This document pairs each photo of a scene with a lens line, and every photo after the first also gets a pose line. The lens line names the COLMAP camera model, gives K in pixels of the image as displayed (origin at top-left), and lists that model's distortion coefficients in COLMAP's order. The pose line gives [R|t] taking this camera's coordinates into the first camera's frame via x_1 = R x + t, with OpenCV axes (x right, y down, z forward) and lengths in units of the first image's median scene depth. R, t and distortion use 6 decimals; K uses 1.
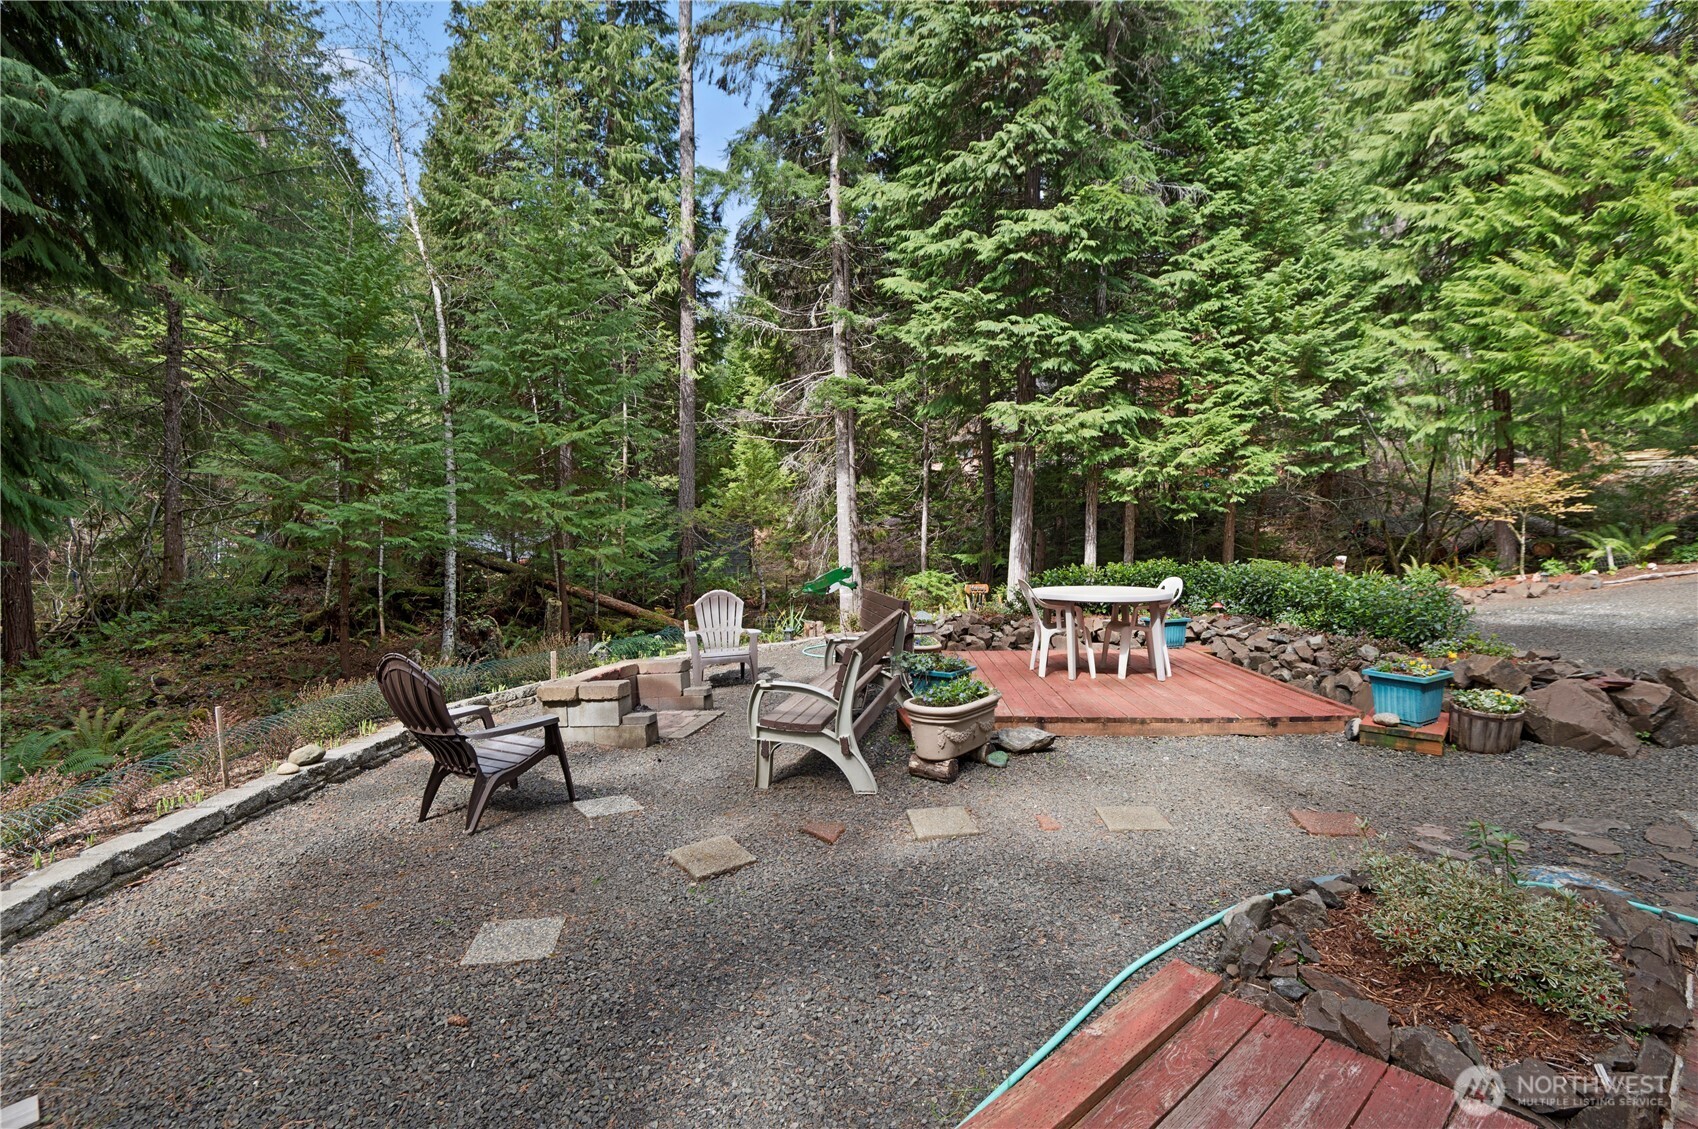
lens RADIAL K [[776.7, 0, 854.3], [0, 776.7, 548.9], [0, 0, 1]] dist [-0.003395, -0.007421]
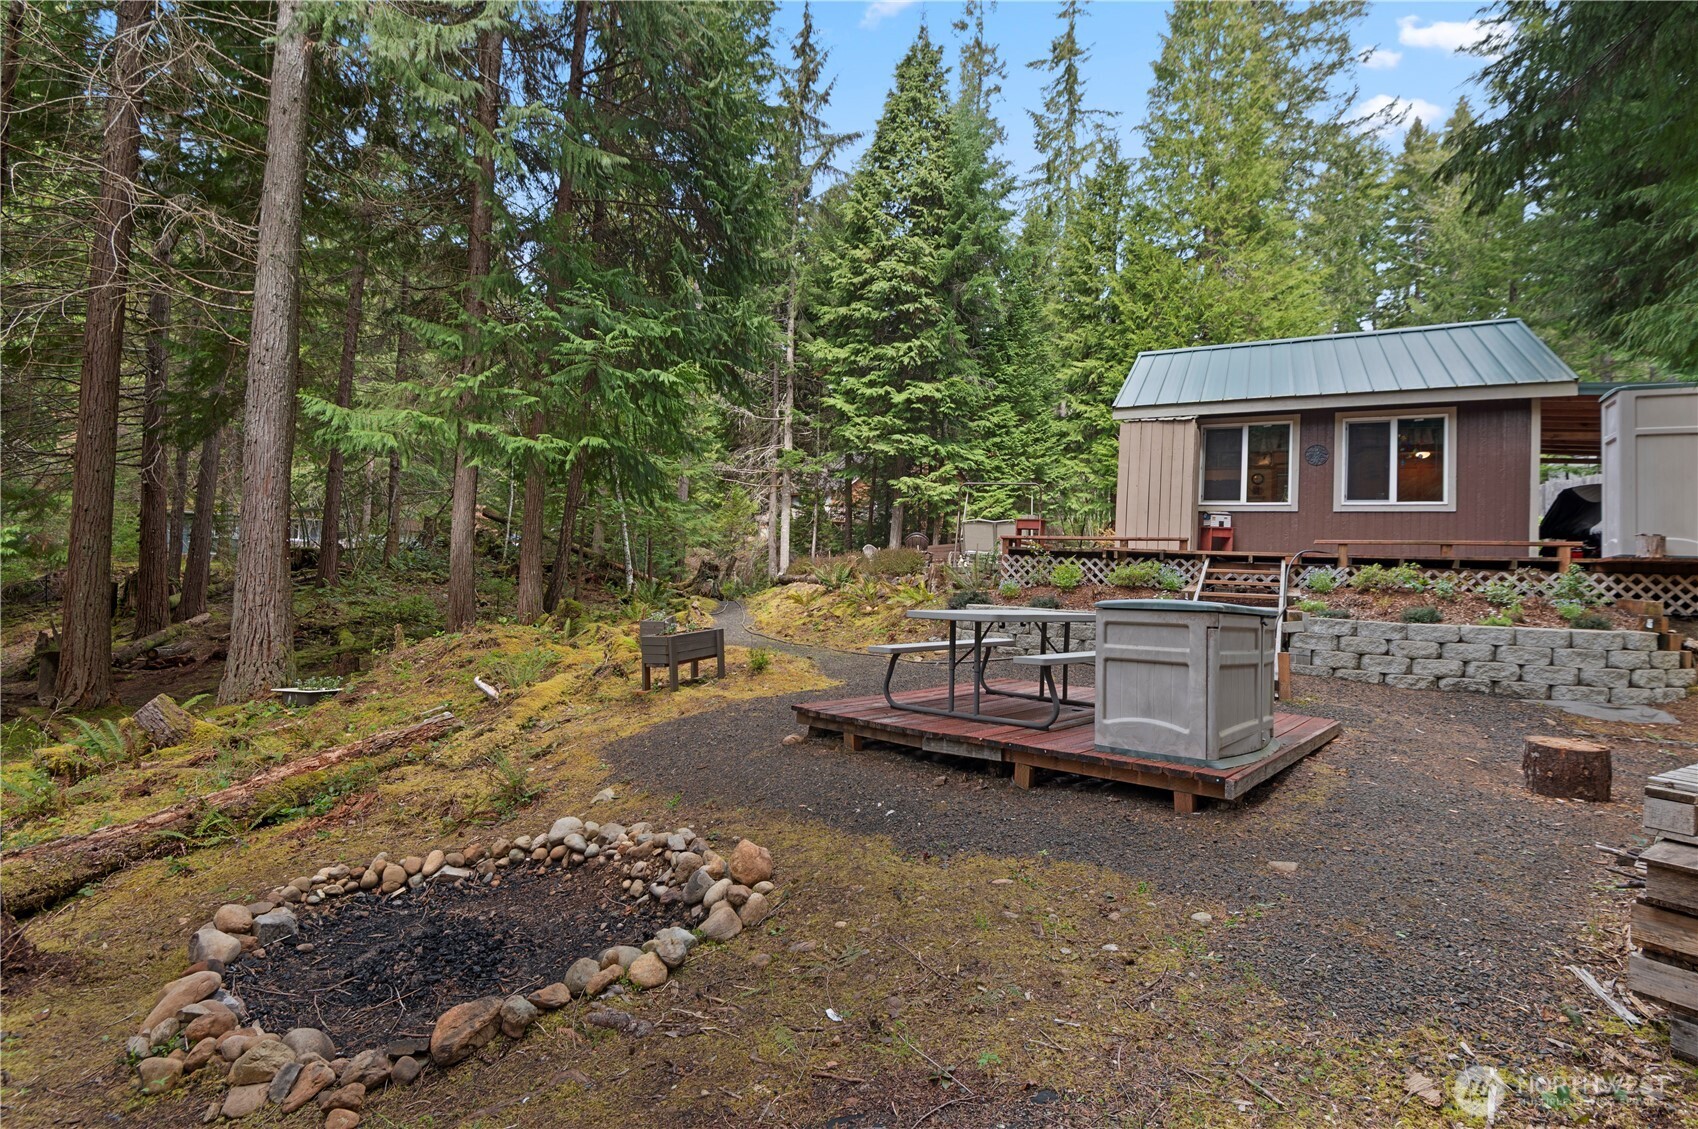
lens RADIAL K [[776.7, 0, 854.3], [0, 776.7, 548.9], [0, 0, 1]] dist [-0.003395, -0.007421]
pose [[0.927608, 0.062468, 0.368295, -0.670283], [-0.037552, 0.996518, -0.074443, 0.147780], [-0.371663, 0.055224, 0.926724, -0.790813]]
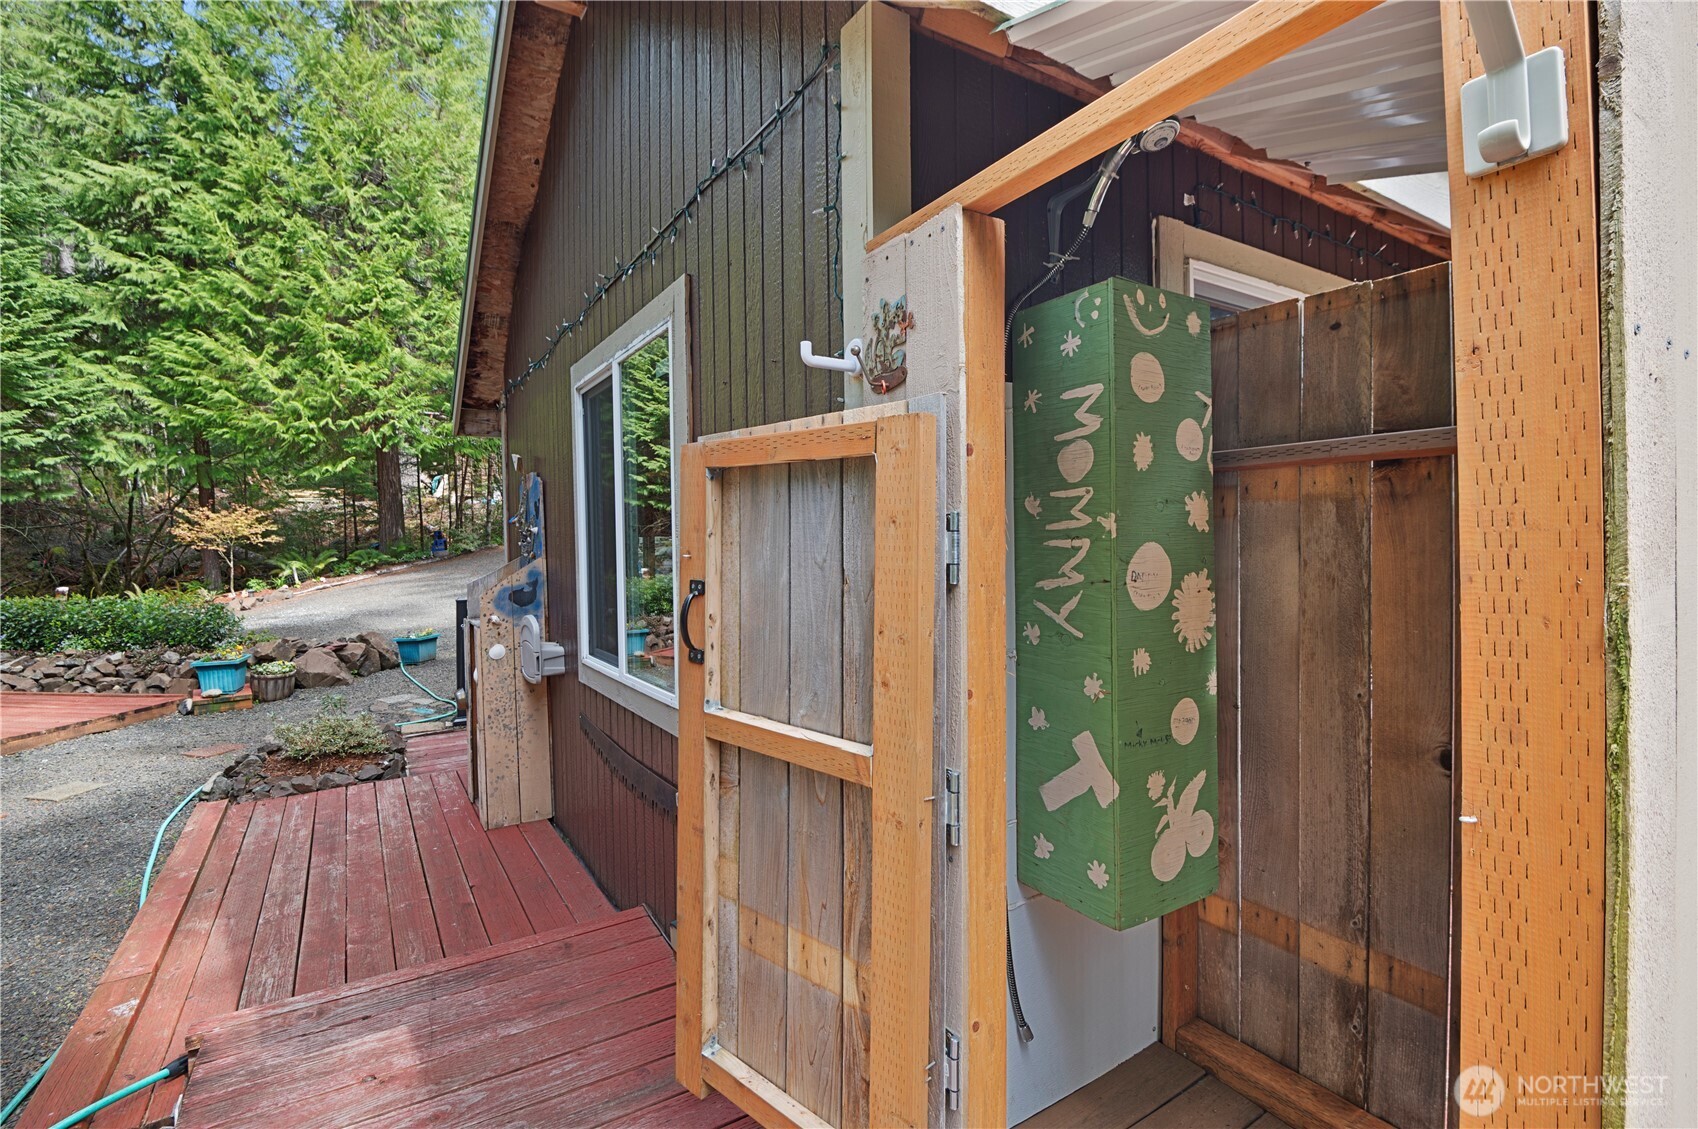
lens RADIAL K [[776.7, 0, 854.3], [0, 776.7, 548.9], [0, 0, 1]] dist [-0.003395, -0.007421]
pose [[0.135166, -0.016970, 0.990678, -0.202188], [0.044579, 0.998945, 0.011030, -0.005214], [-0.989820, 0.042673, 0.135780, -0.141271]]
